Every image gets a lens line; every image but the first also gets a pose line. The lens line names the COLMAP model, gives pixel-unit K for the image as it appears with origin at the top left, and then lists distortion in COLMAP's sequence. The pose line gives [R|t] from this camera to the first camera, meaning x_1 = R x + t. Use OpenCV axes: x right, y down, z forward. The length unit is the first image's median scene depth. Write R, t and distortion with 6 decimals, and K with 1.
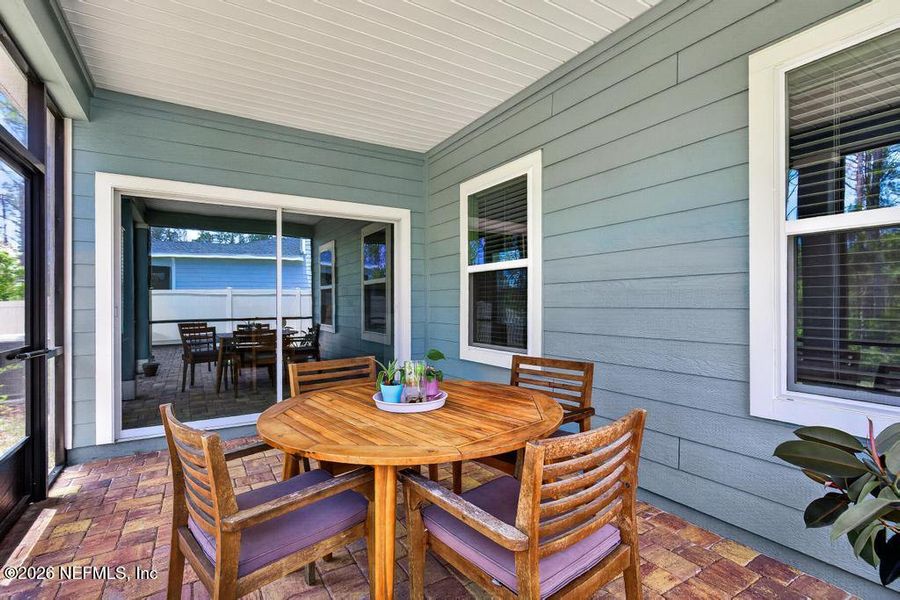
lens RADIAL K [[432.5, 0, 452.6], [0, 432.5, 304.9], [0, 0, 1]] dist [-0.017836, -0.000233]
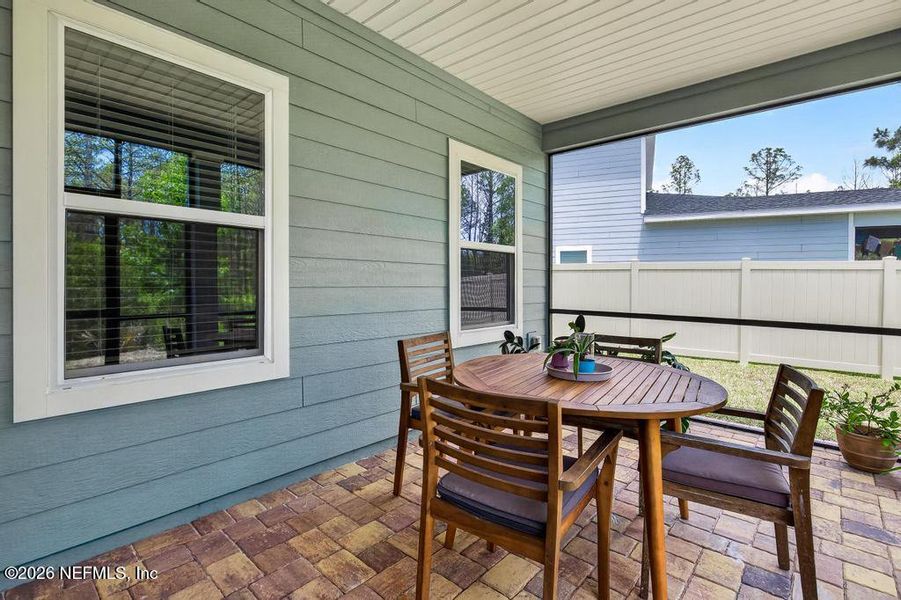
lens RADIAL K [[426.9, 0, 444.9], [0, 426.9, 289.1], [0, 0, 1]] dist [-0.016381, -0.000294]
pose [[-0.283401, -0.006776, 0.958977, -0.587881], [-0.000551, 0.999976, 0.006903, 0.003959], [-0.959001, 0.001428, -0.283398, 0.949305]]
